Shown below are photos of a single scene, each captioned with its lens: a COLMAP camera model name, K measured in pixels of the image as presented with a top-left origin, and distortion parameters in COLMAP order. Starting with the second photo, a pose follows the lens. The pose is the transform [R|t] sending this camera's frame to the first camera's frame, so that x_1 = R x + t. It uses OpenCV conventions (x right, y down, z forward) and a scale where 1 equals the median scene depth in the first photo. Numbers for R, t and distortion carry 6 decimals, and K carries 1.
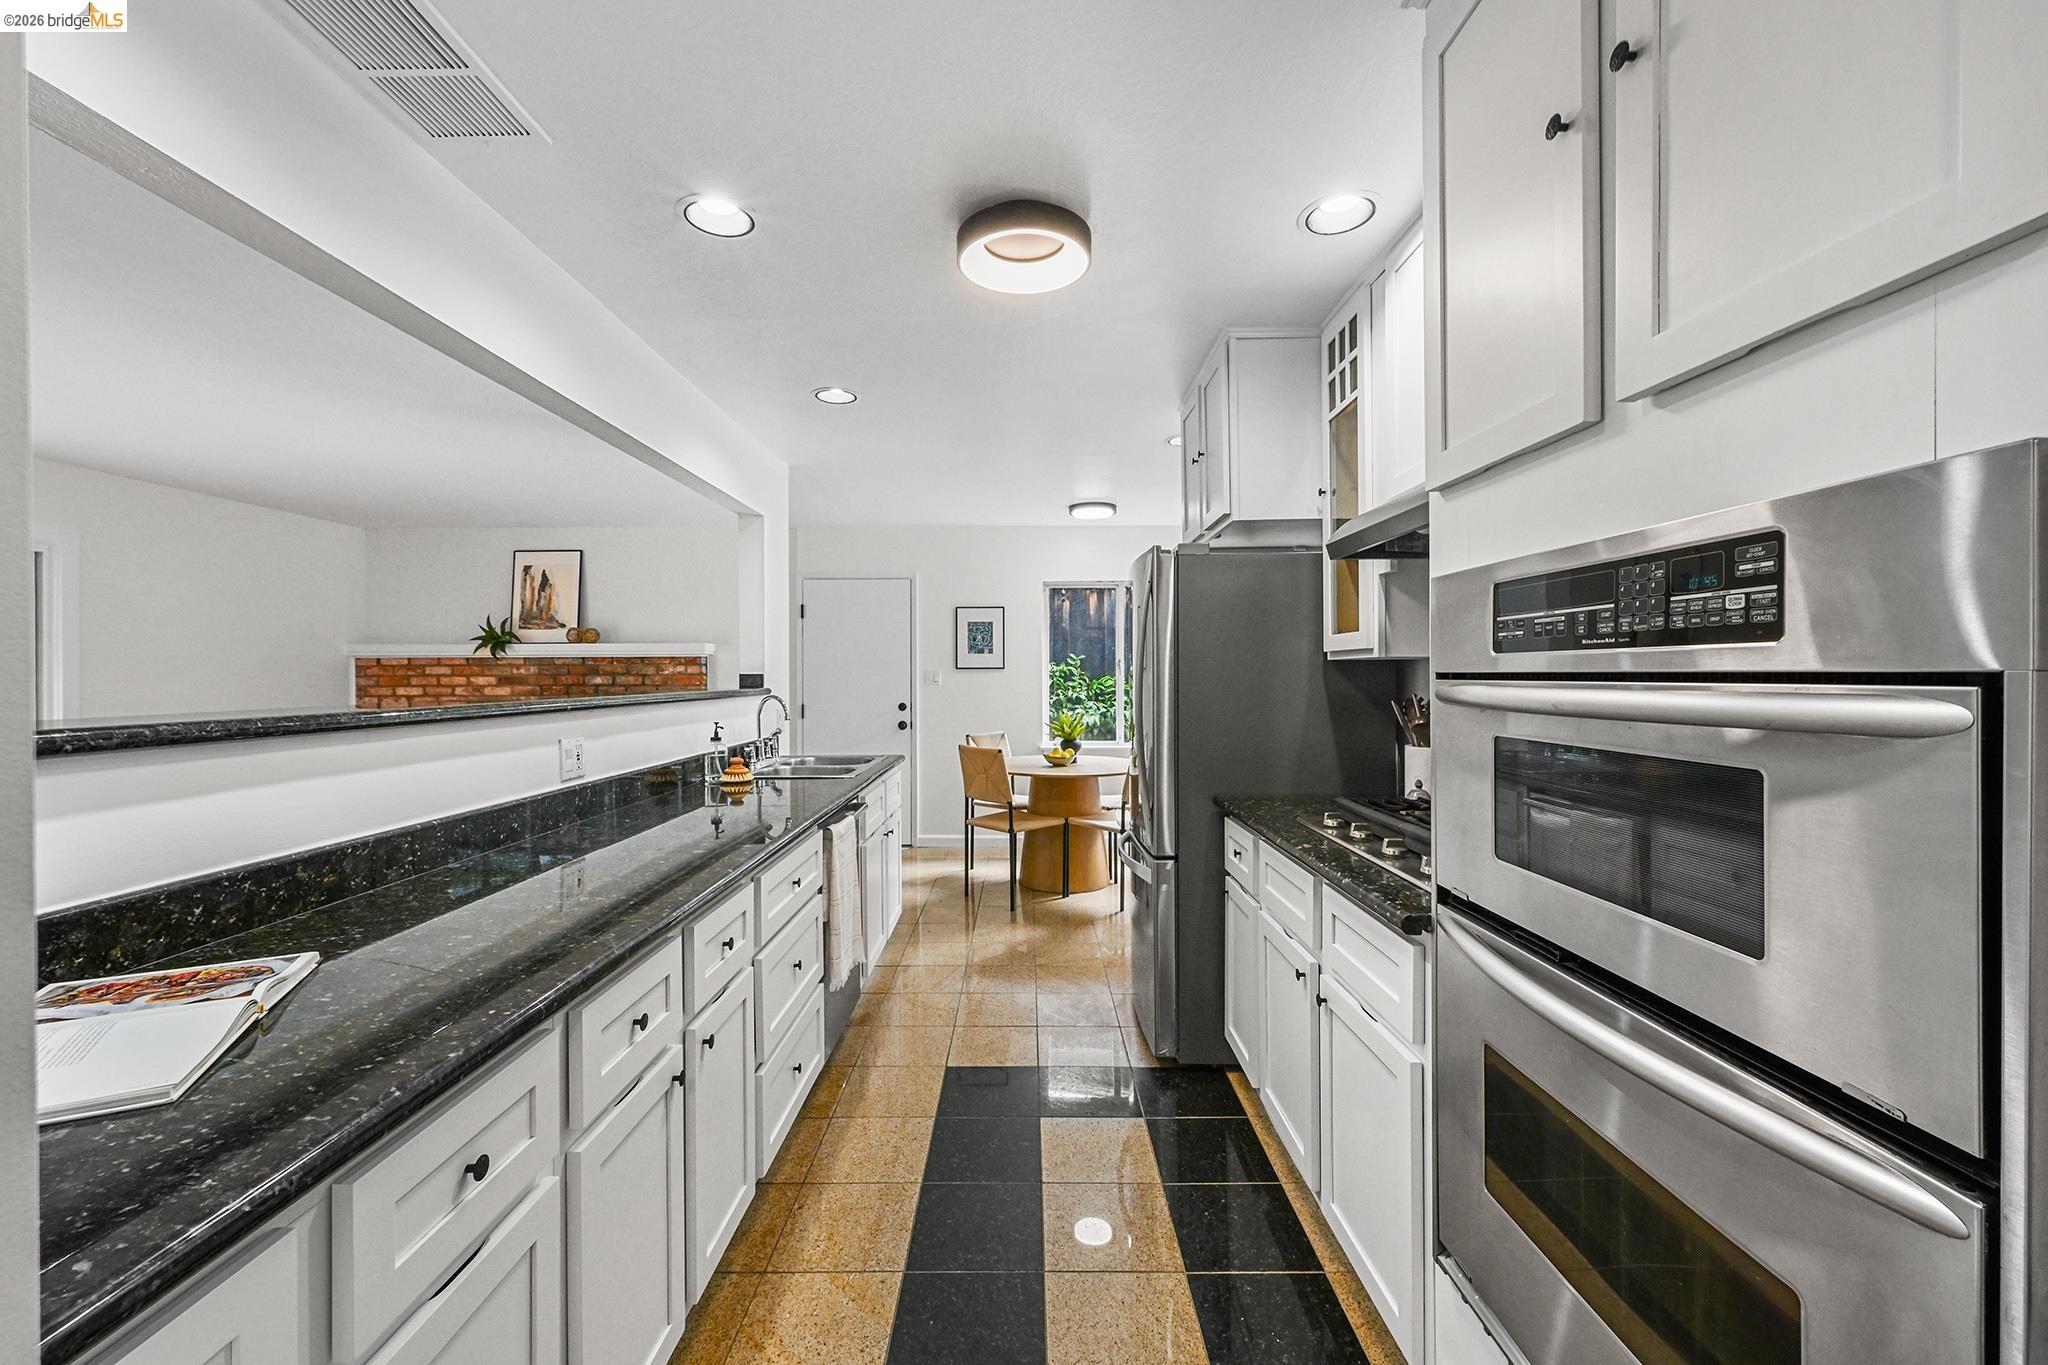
lens RADIAL K [[809.4, 0, 1020.7], [0, 809.4, 674.7], [0, 0, 1]] dist [0.000988, -0.000209]
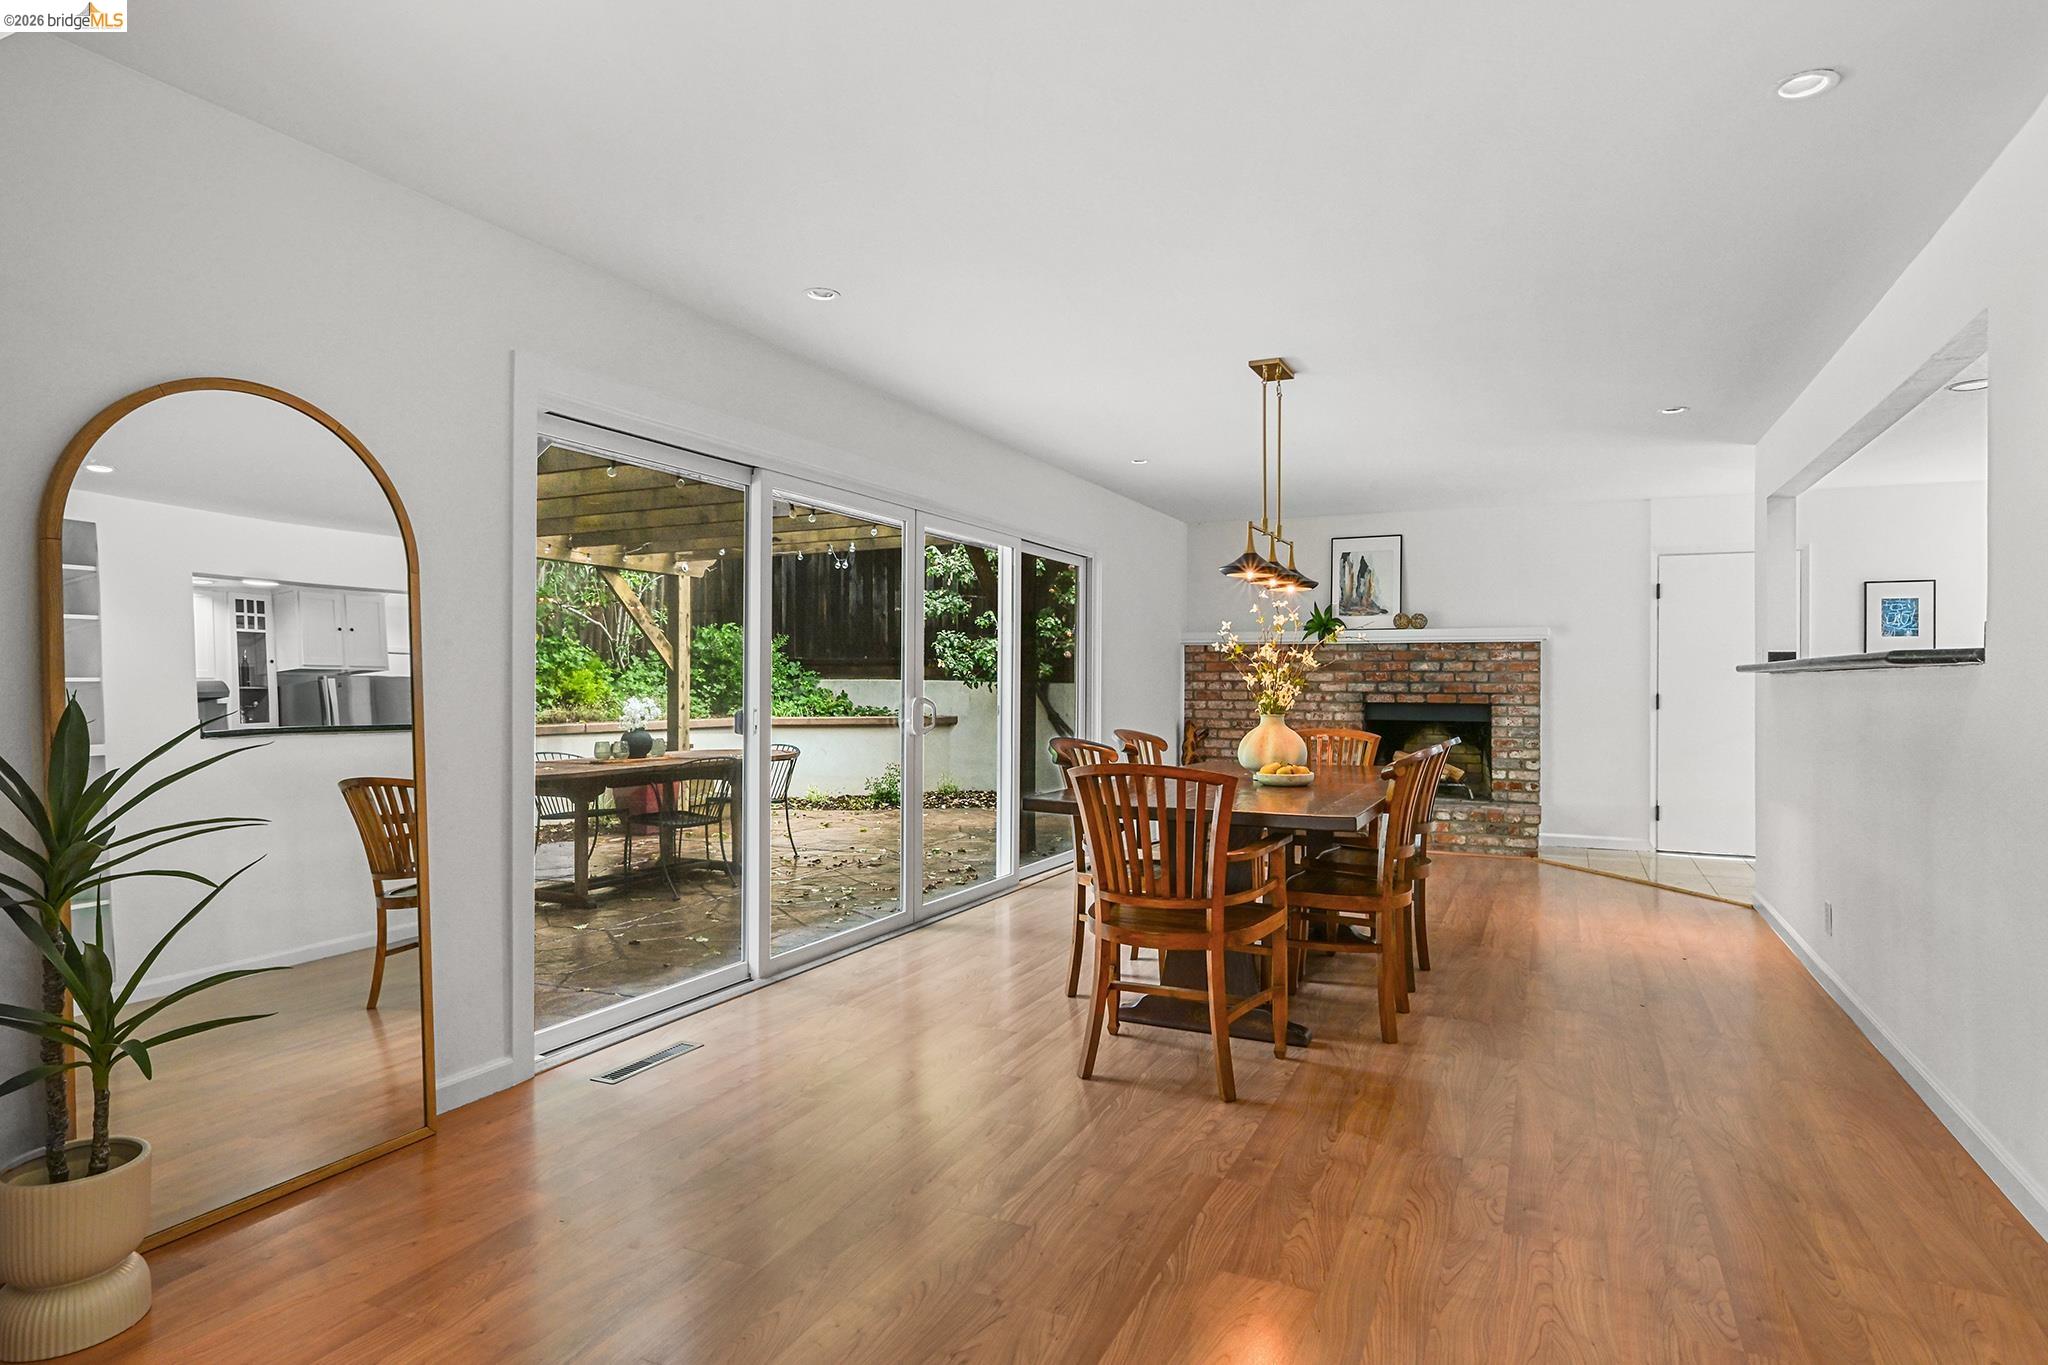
lens RADIAL K [[1154.7, 0, 1015.5], [0, 1154.7, 670.4], [0, 0, 1]] dist [0.003839, 0.001006]
pose [[0.910630, 0.003807, -0.413206, -0.480355], [-0.007926, 0.999935, -0.008253, 0.033009], [0.413147, 0.010791, 0.910600, -0.588569]]
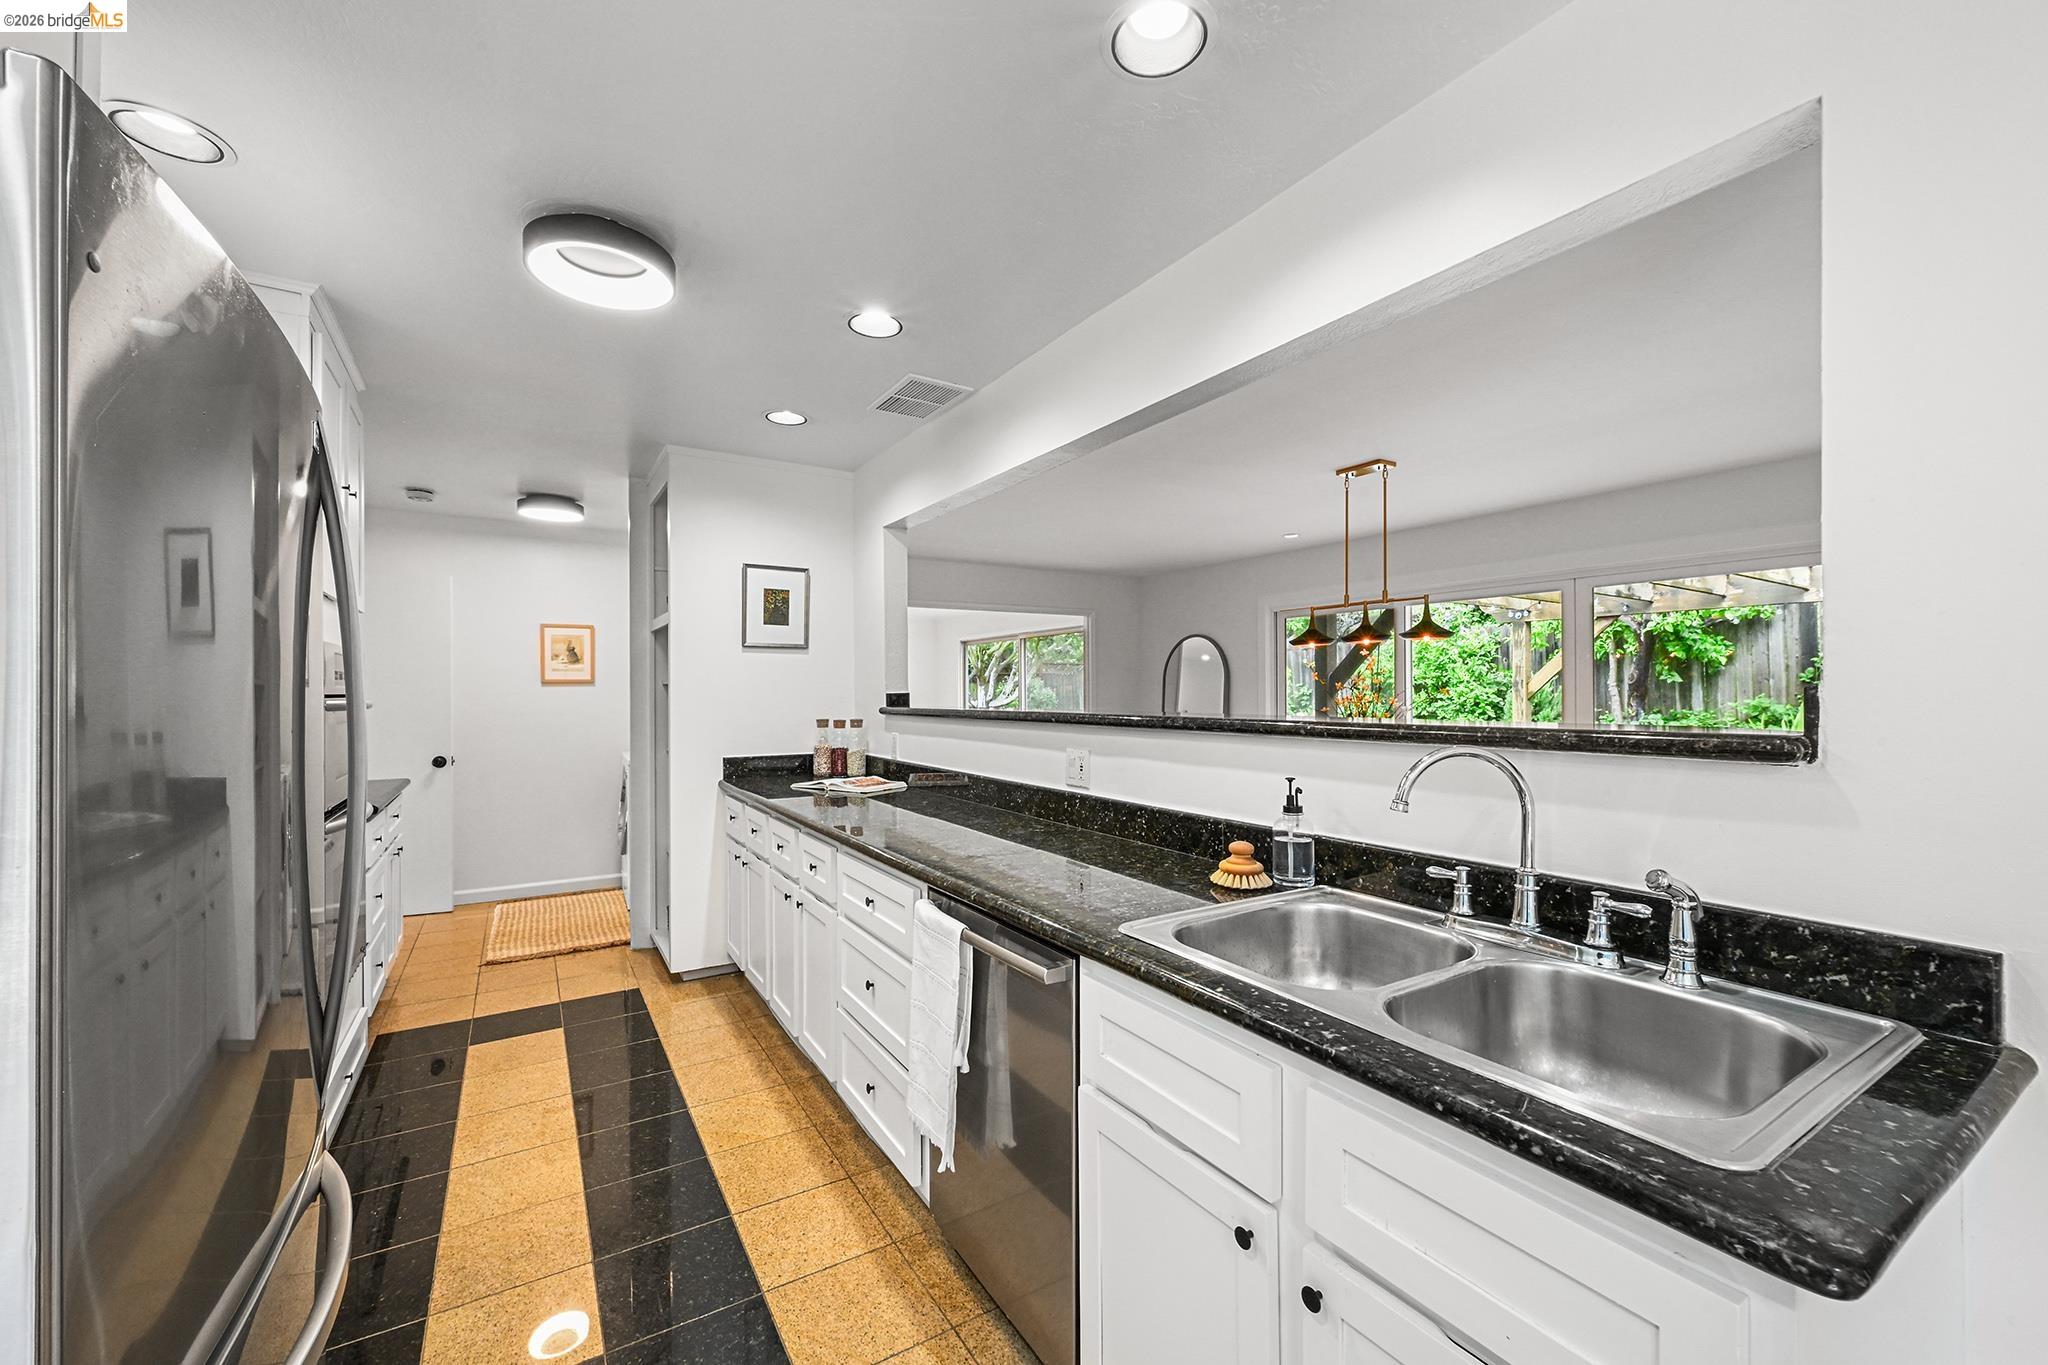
lens RADIAL K [[813.4, 0, 1026.2], [0, 813.4, 691.1], [0, 0, 1]] dist [0.001948, 0.000045]
pose [[-0.843358, 0.006127, -0.537317, 0.042561], [0.005194, 0.999981, 0.003251, -0.002094], [0.537326, -0.000049, -0.843374, 0.842337]]
